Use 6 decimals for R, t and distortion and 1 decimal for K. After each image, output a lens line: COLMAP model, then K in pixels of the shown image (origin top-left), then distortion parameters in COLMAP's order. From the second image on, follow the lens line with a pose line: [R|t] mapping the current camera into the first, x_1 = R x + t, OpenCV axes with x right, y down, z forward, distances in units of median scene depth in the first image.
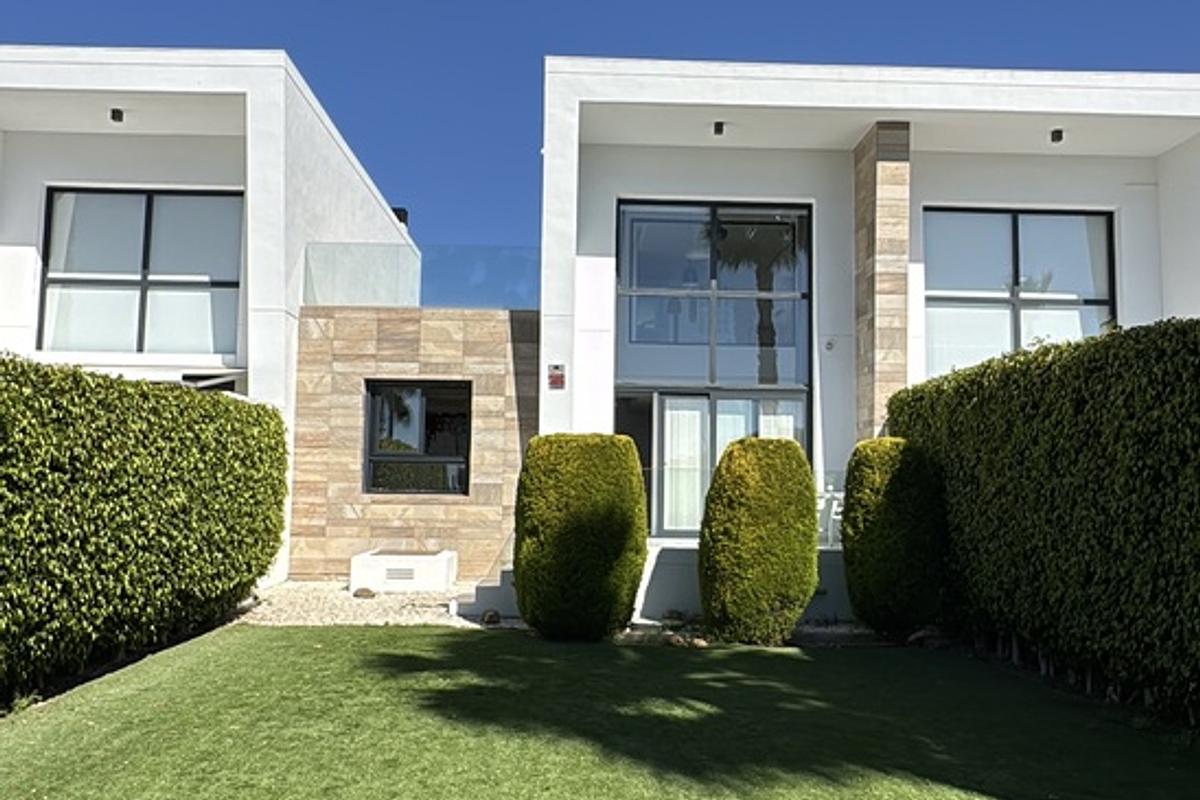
lens RADIAL K [[977.0, 0, 598.1], [0, 977.0, 399.7], [0, 0, 1]] dist [-0.000741, -0.001248]
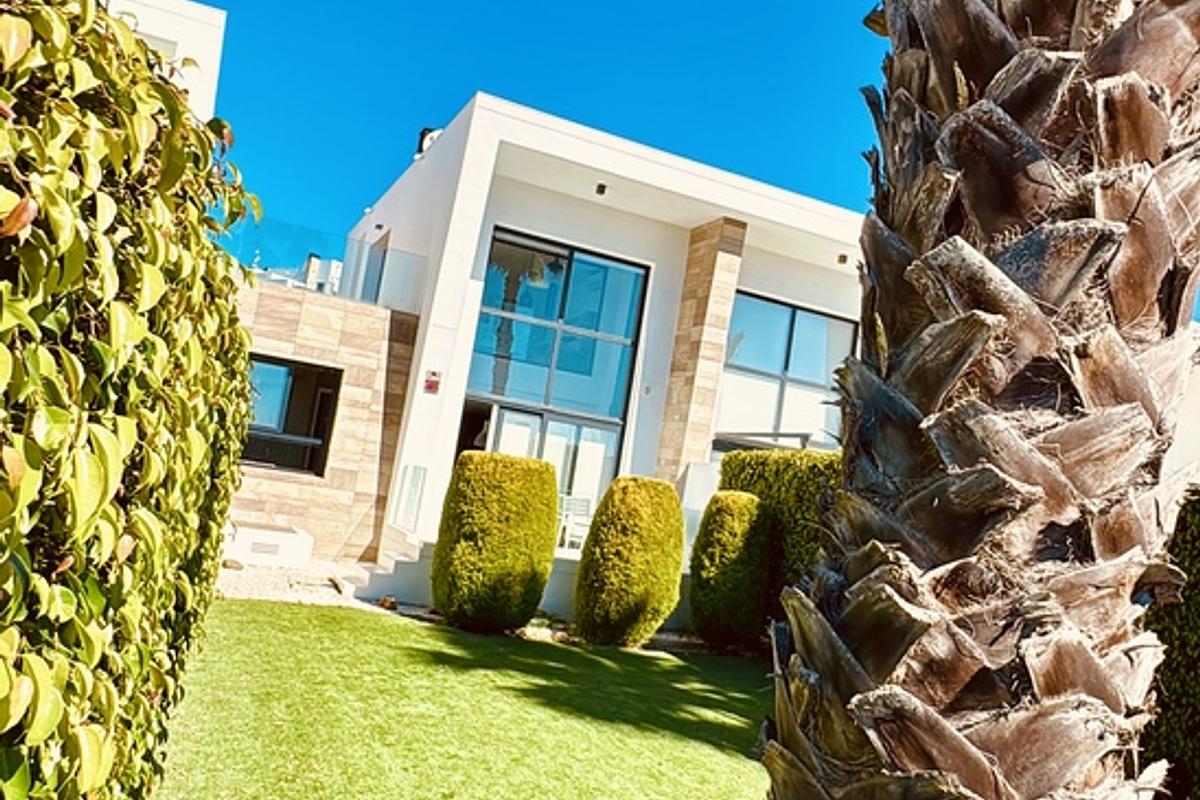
lens RADIAL K [[977.0, 0, 600.9], [0, 977.0, 405.6], [0, 0, 1]] dist [-0.000741, -0.001248]
pose [[0.914480, 0.160590, 0.371399, -0.279488], [-0.173157, 0.984894, 0.000494, -0.032015], [-0.365710, -0.064762, 0.928473, -0.080335]]
